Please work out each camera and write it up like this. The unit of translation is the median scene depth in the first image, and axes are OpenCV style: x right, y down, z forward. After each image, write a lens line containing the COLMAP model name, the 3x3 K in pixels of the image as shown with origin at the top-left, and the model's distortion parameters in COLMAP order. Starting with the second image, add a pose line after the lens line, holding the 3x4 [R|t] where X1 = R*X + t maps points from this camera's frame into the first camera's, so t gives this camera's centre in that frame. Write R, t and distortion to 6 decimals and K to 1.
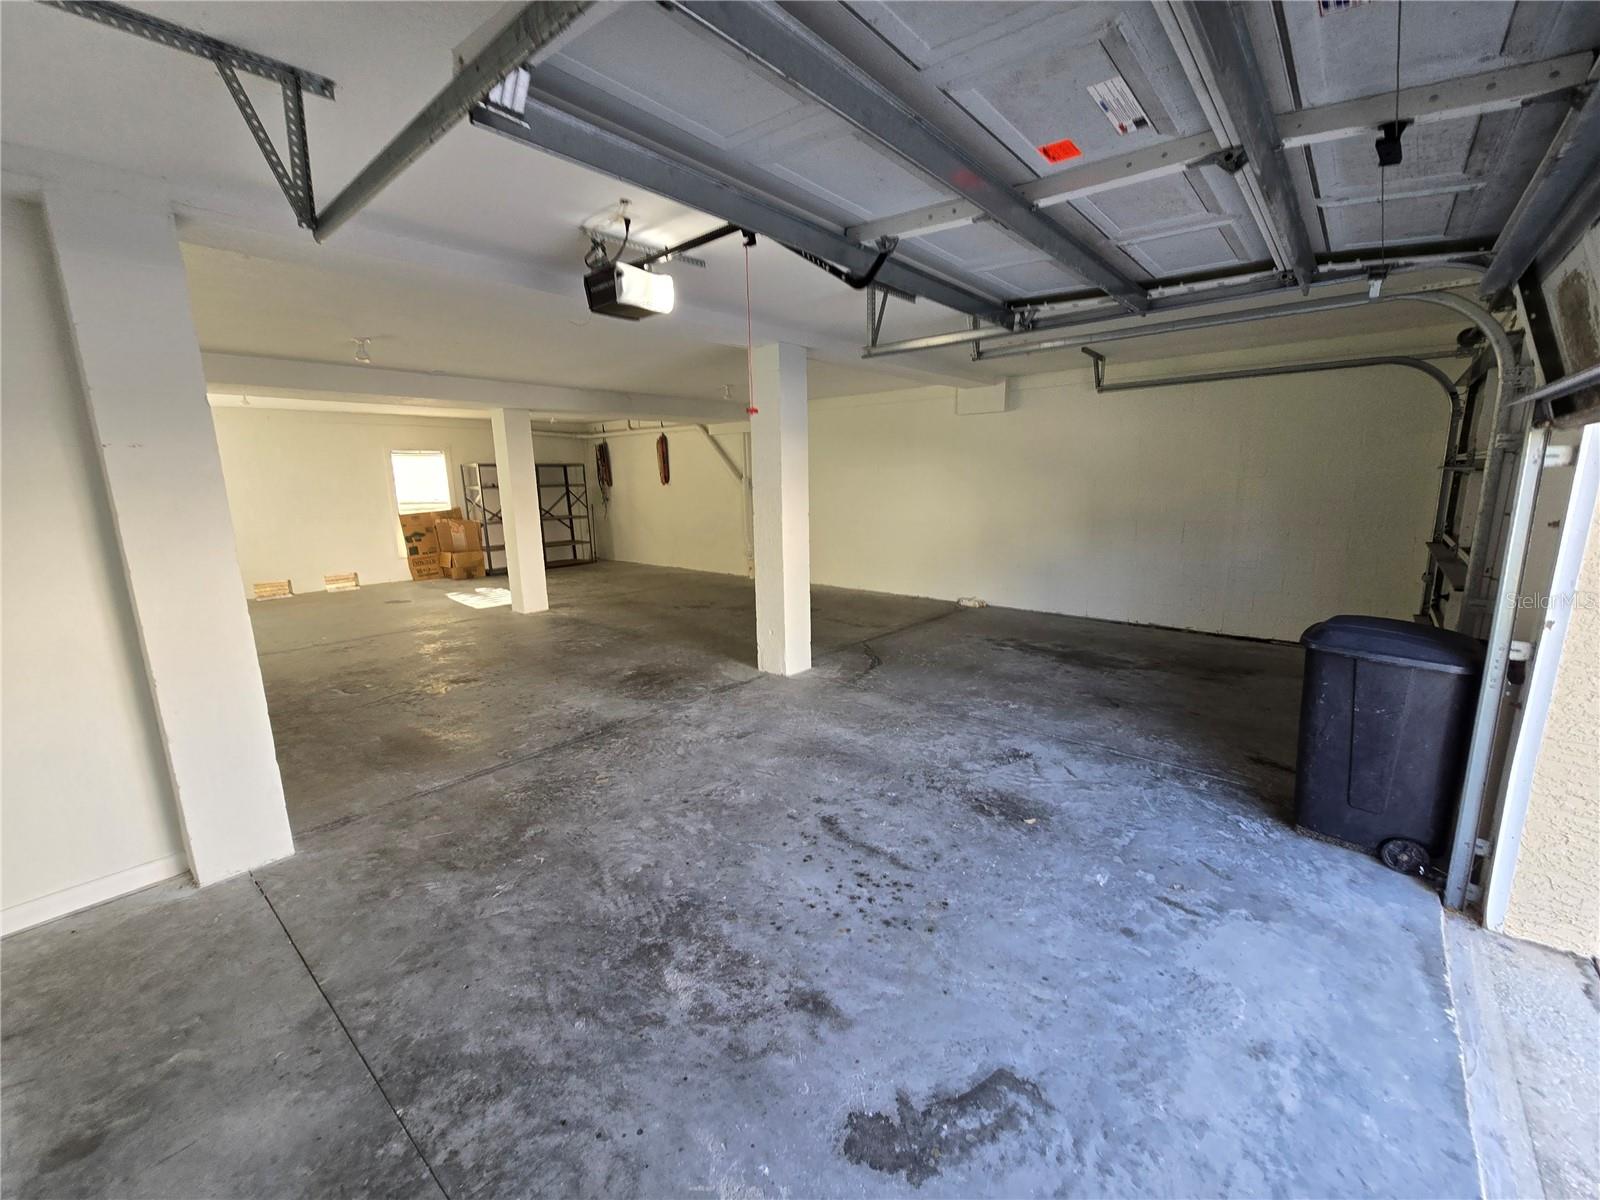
lens RADIAL K [[657.7, 0, 806.3], [0, 657.7, 600.3], [0, 0, 1]] dist [-0.003014, 0.000388]
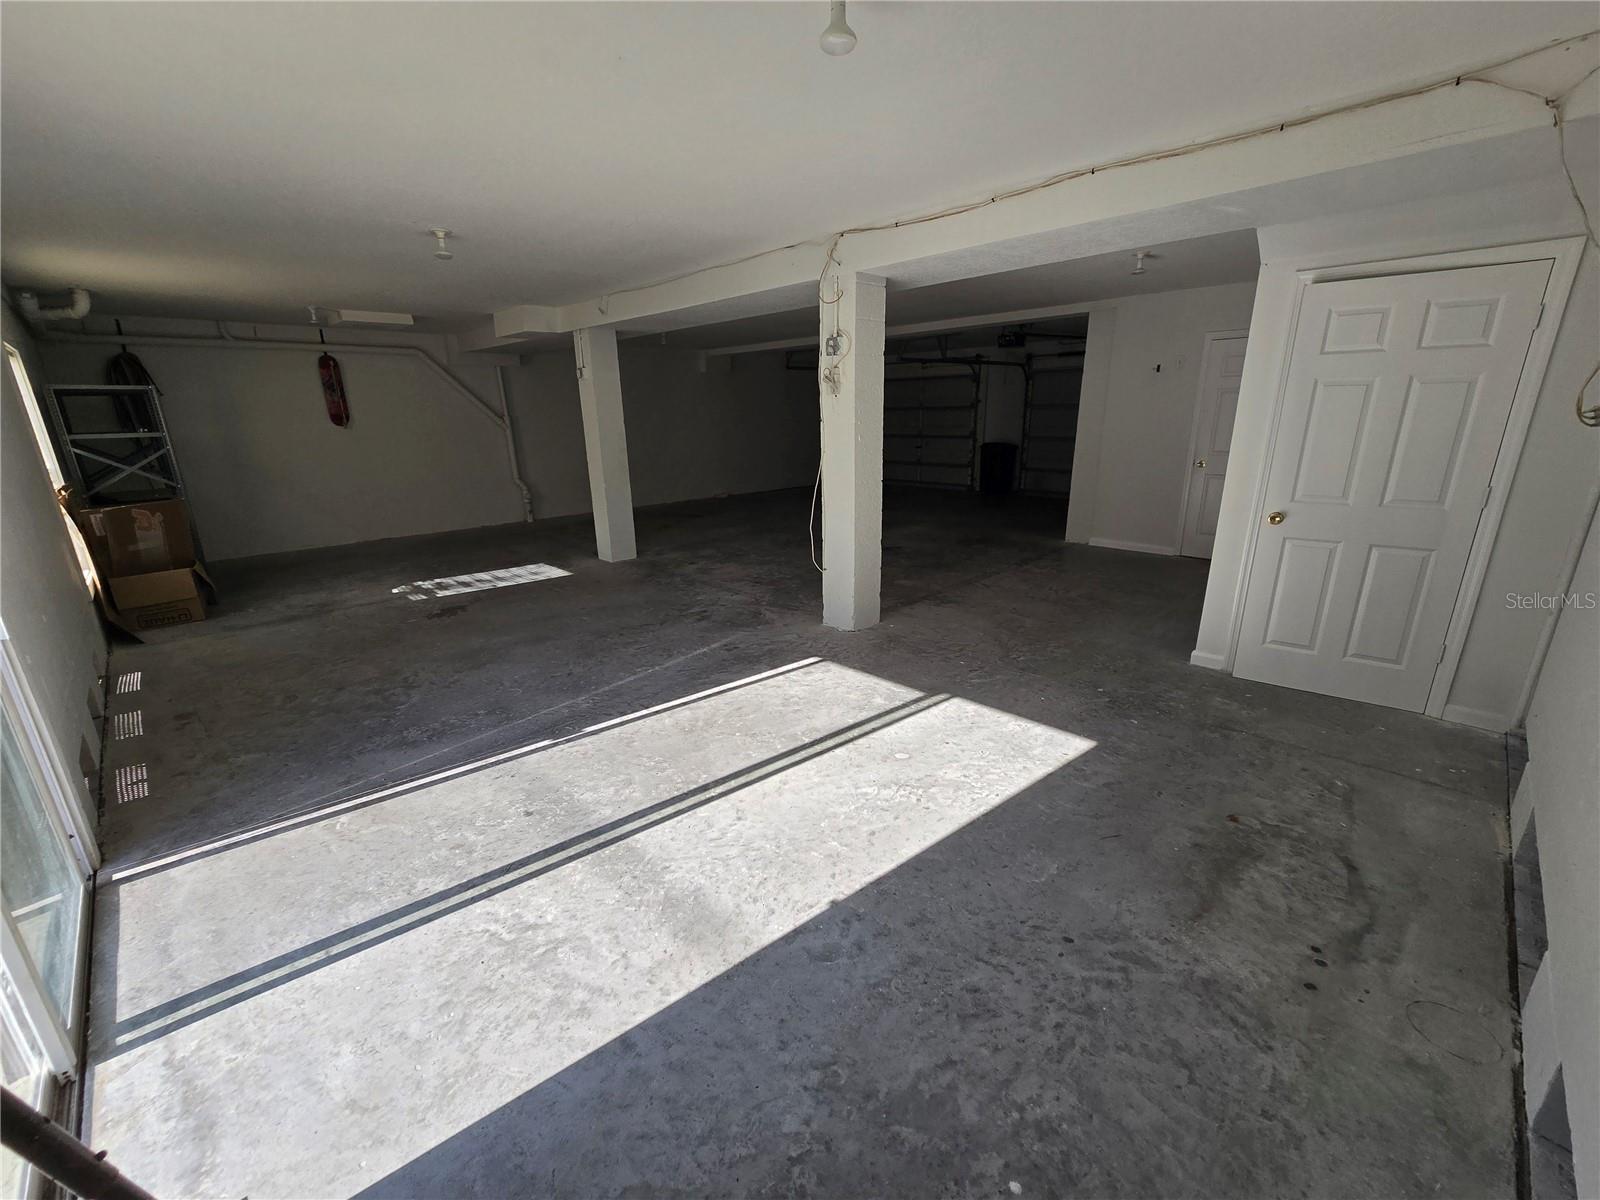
lens RADIAL K [[657.7, 0, 802.9], [0, 657.7, 609.9], [0, 0, 1]] dist [-0.003014, 0.000388]
pose [[0.070309, -0.273338, 0.959345, -2.801732], [0.200788, 0.945919, 0.254797, -0.229611], [-0.977108, 0.174710, 0.121390, 1.464316]]
